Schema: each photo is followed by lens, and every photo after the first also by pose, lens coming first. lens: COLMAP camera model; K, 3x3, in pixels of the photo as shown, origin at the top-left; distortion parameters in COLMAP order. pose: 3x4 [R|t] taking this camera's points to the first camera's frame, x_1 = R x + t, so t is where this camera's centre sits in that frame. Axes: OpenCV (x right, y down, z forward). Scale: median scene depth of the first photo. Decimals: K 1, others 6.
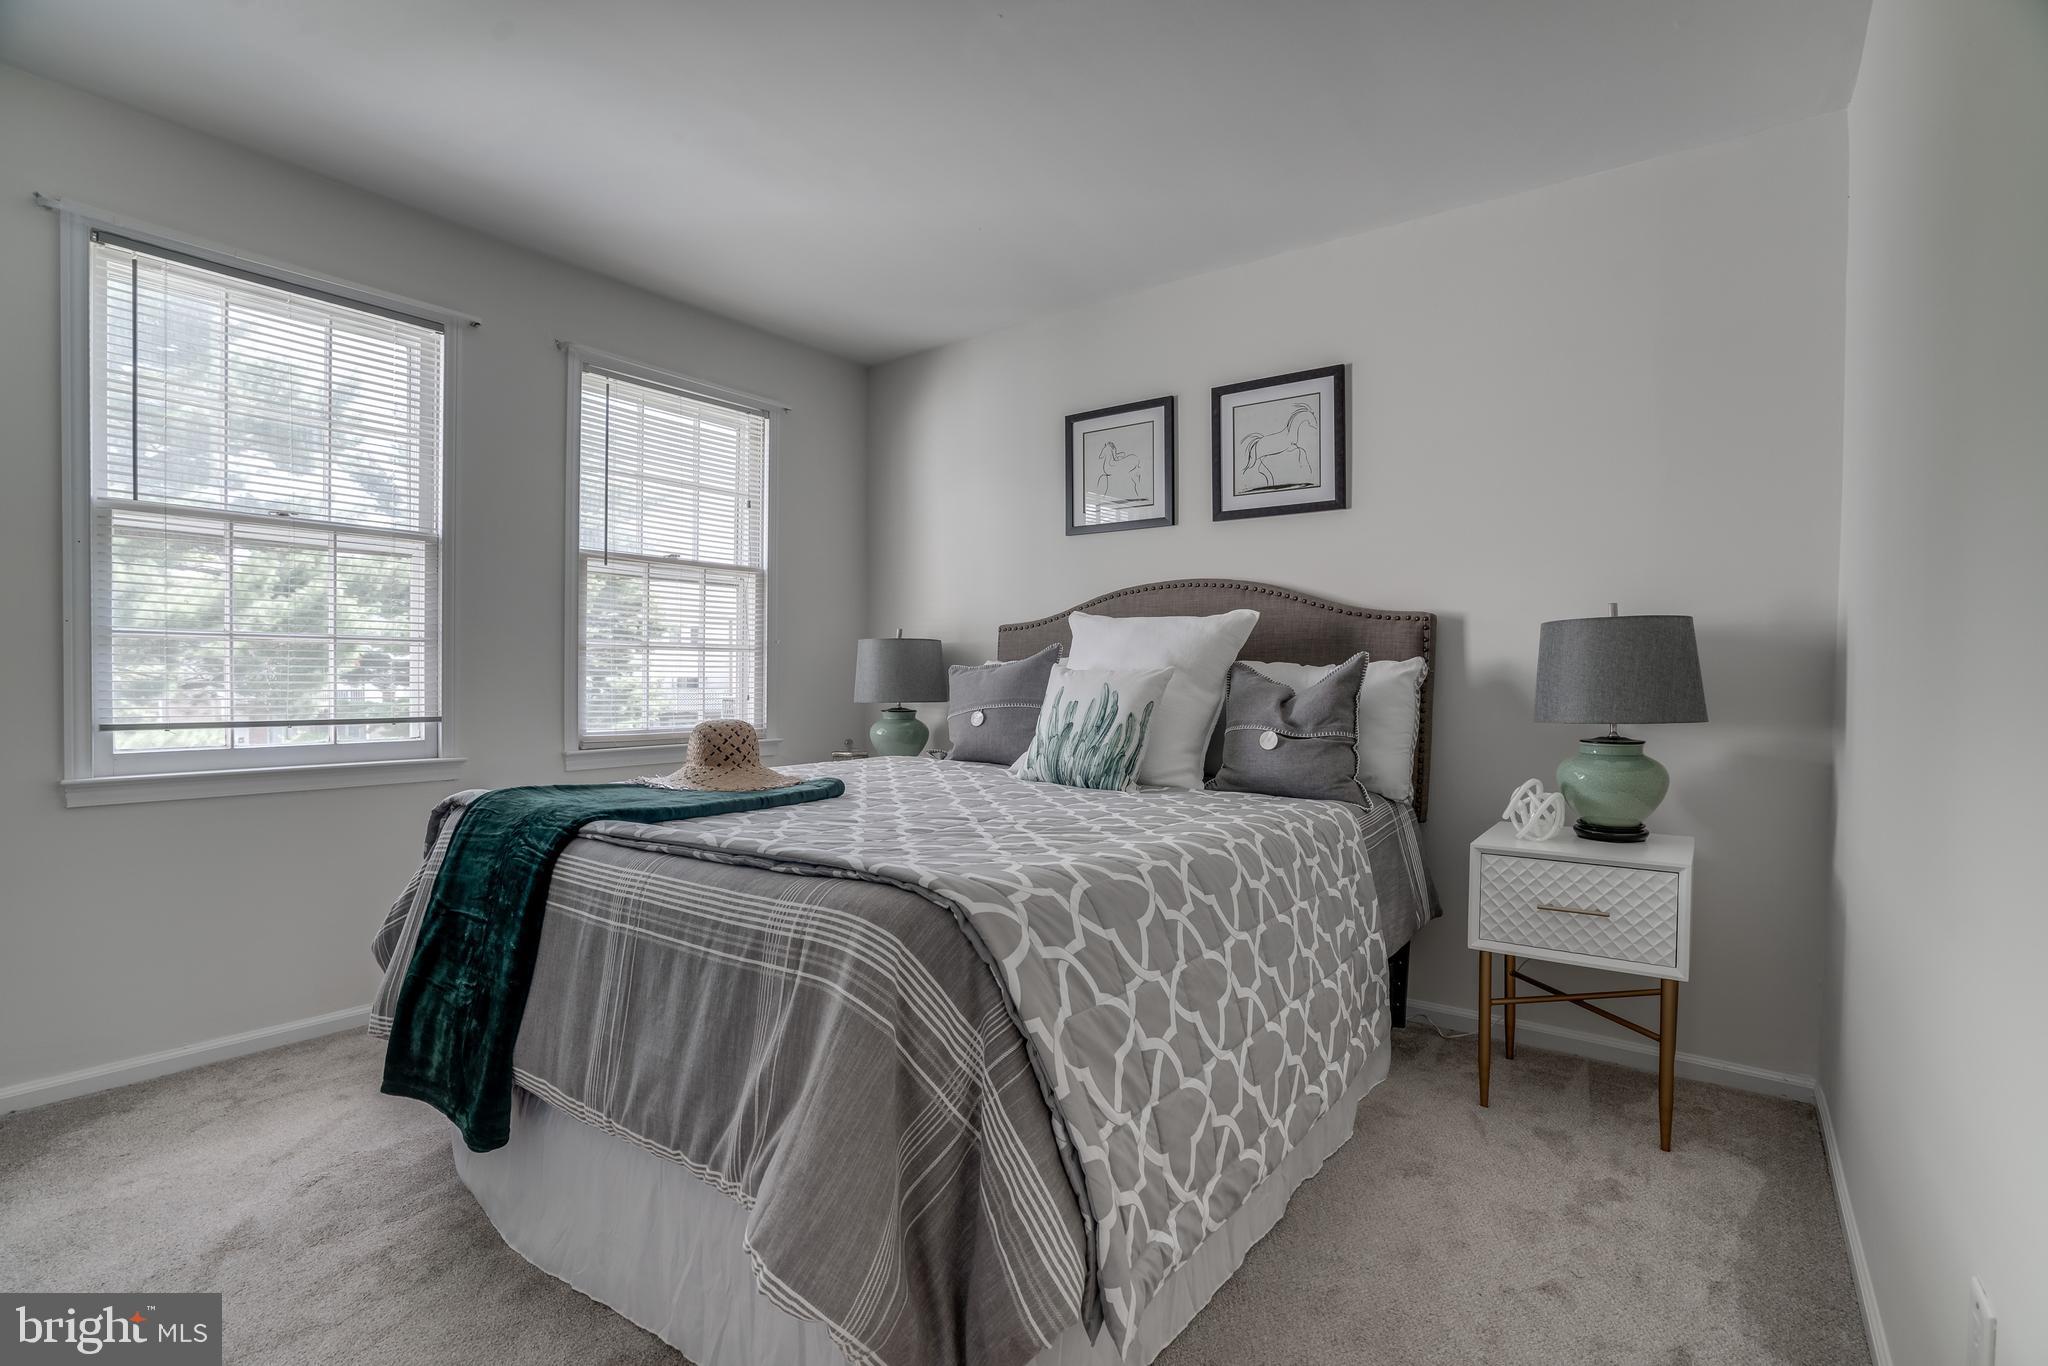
lens RADIAL K [[947.5, 0, 1021.9], [0, 947.5, 692.5], [0, 0, 1]] dist [-0.080743, 0.031290]
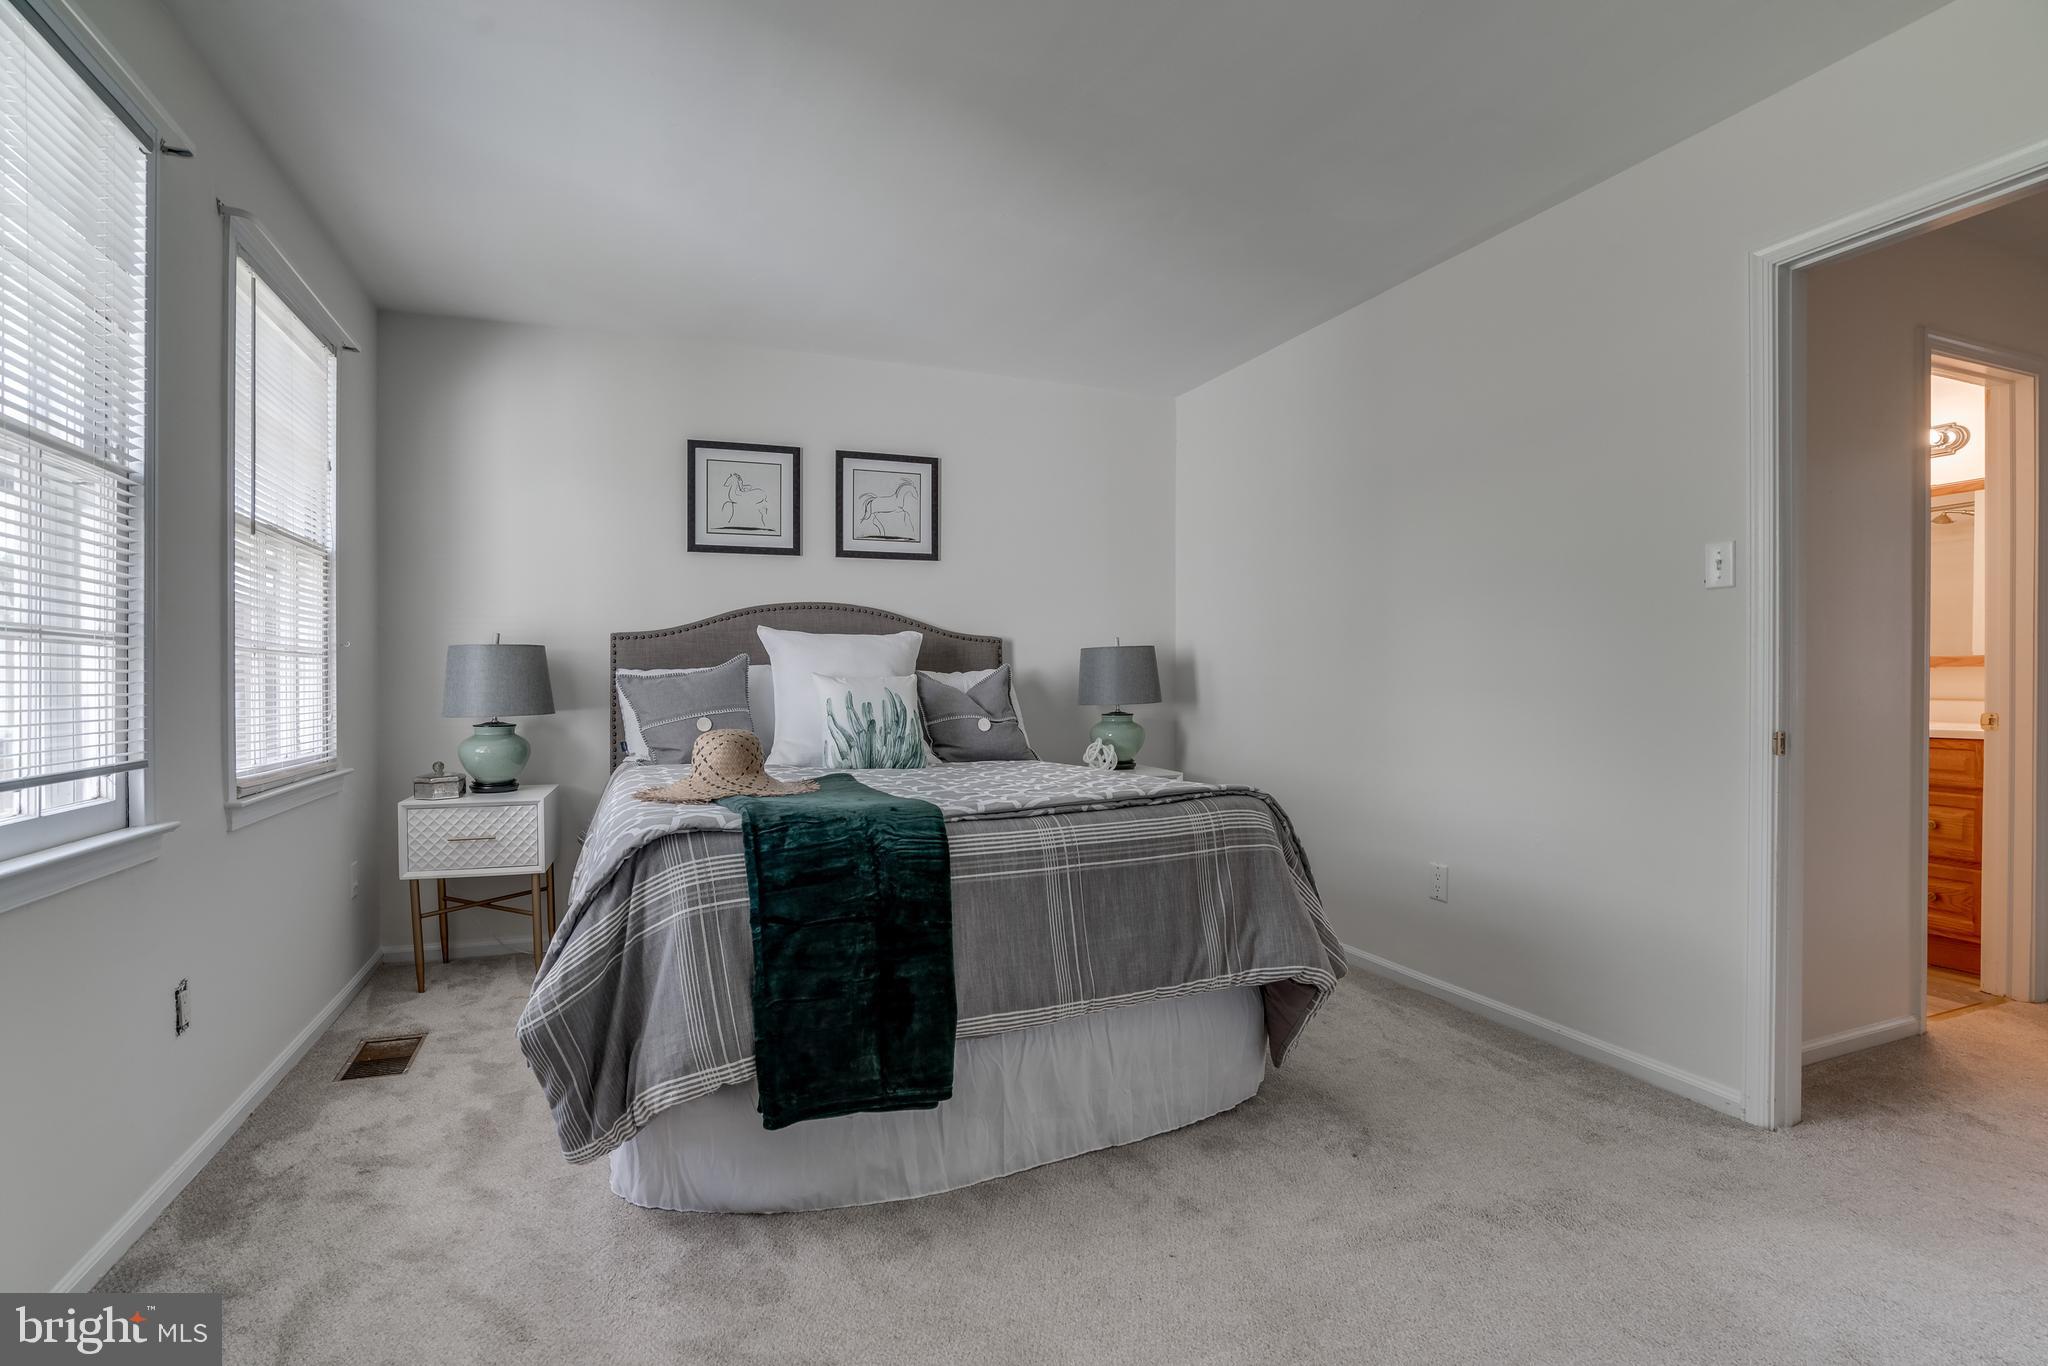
lens RADIAL K [[947.5, 0, 1021.9], [0, 947.5, 692.5], [0, 0, 1]] dist [-0.080743, 0.031290]
pose [[0.520228, -0.023315, 0.853709, -0.805921], [0.025033, 0.999614, 0.012045, -0.012783], [-0.853661, 0.015105, 0.520611, 0.157185]]
